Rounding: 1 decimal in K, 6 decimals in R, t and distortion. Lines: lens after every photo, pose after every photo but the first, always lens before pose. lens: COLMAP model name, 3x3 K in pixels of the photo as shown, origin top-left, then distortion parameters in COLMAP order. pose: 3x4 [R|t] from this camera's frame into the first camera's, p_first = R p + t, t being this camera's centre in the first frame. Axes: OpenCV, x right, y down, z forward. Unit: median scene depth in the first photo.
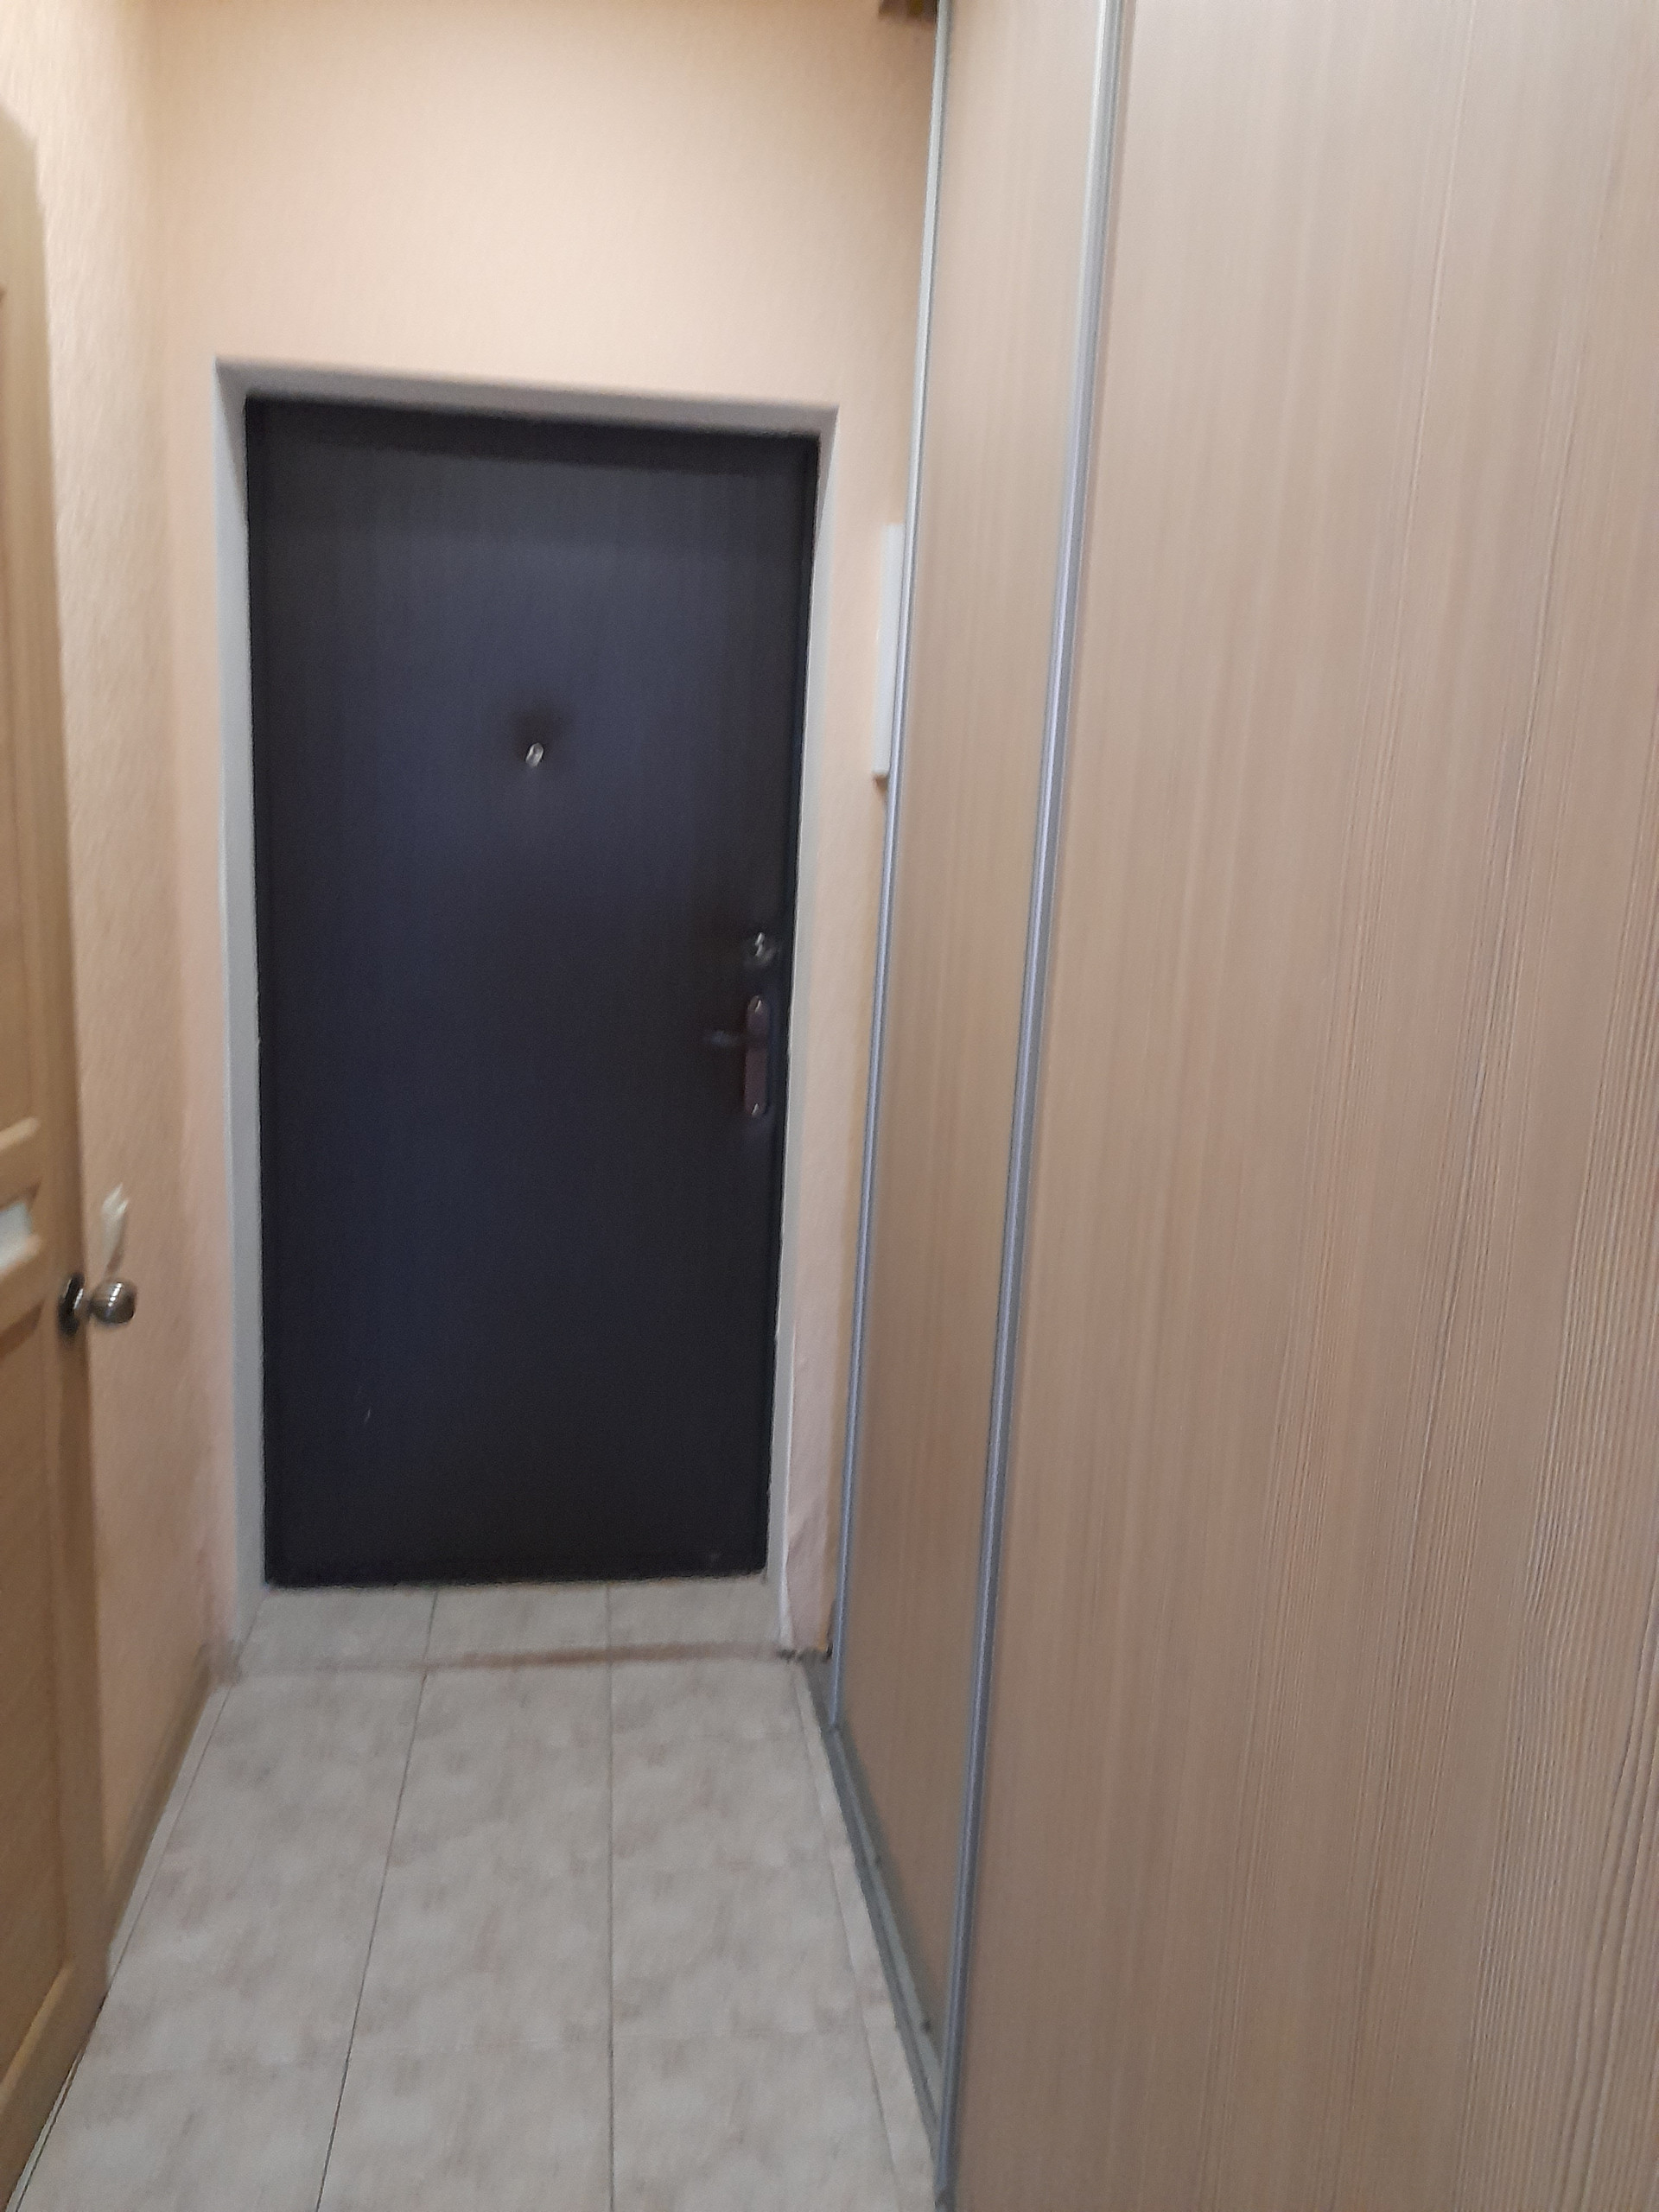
lens RADIAL K [[1587.6, 0, 829.5], [0, 1587.6, 1106.0], [0, 0, 1]] dist [-0.003761, -0.001969]
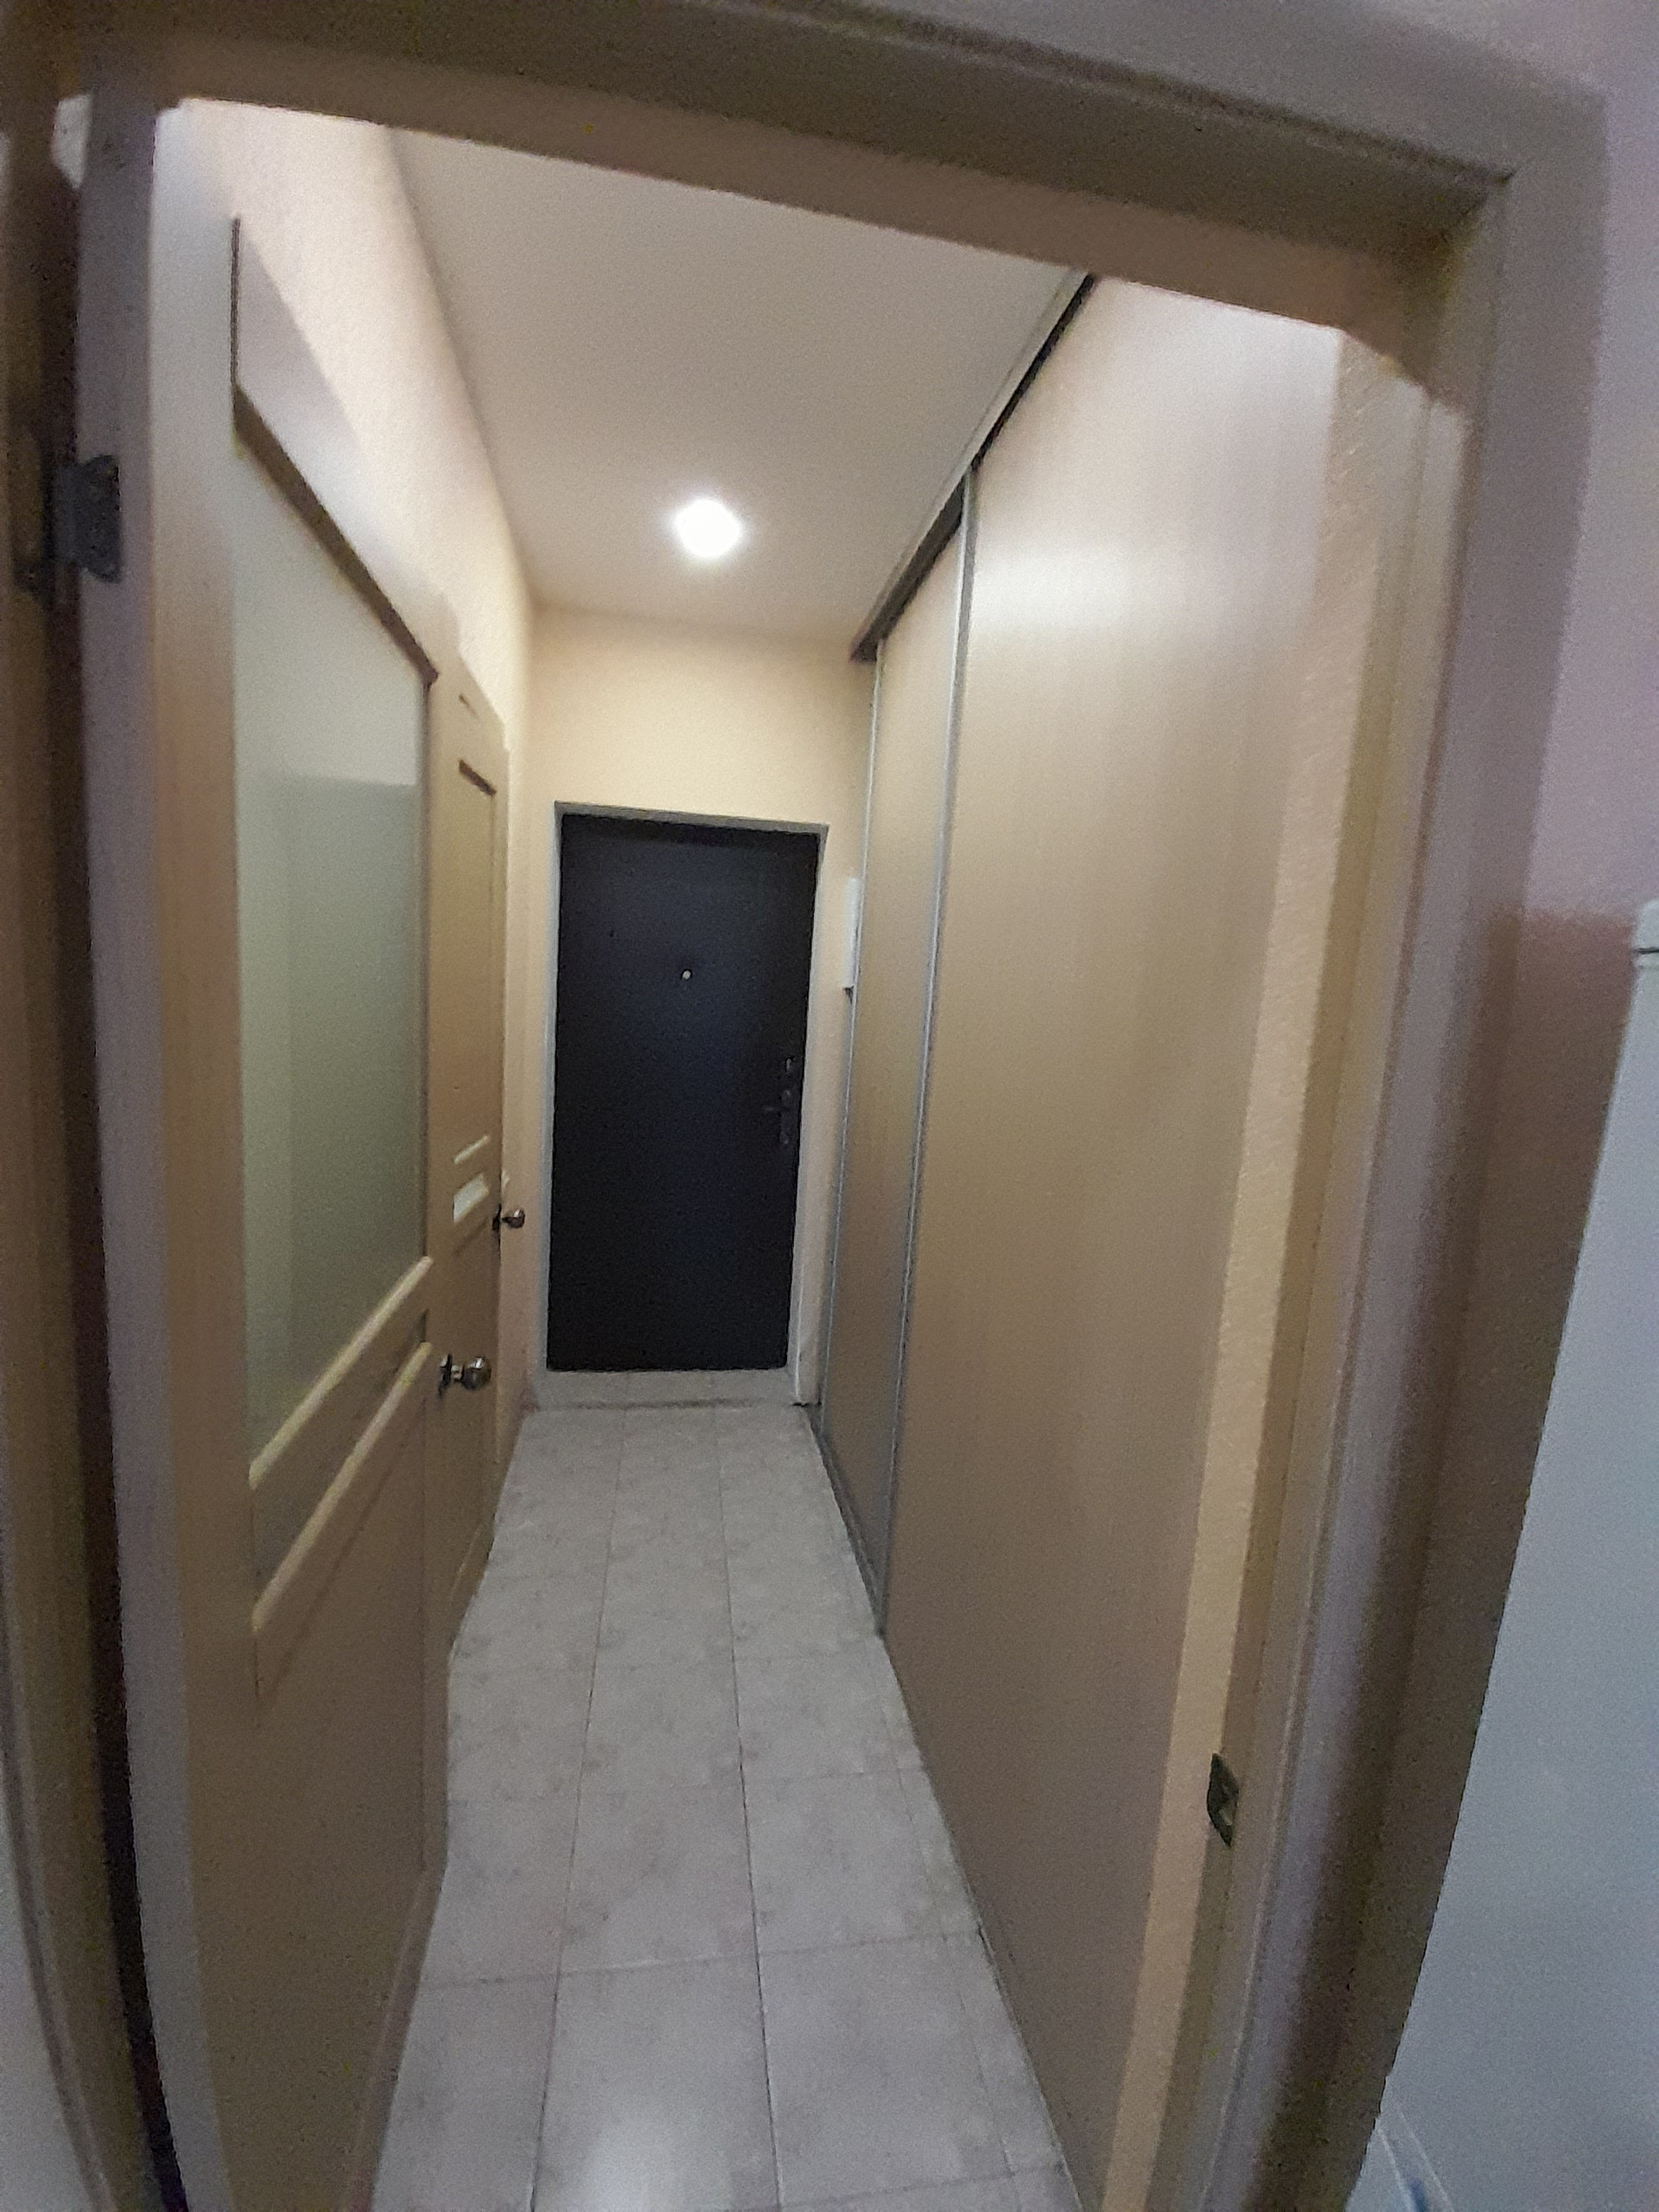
lens RADIAL K [[889.4, 0, 815.7], [0, 889.4, 1086.0], [0, 0, 1]] dist [0.025184, -0.017016]
pose [[0.999648, 0.010264, 0.024482, -0.038888], [-0.008307, 0.996861, -0.078740, 0.023282], [-0.025214, 0.078509, 0.996595, -0.209023]]
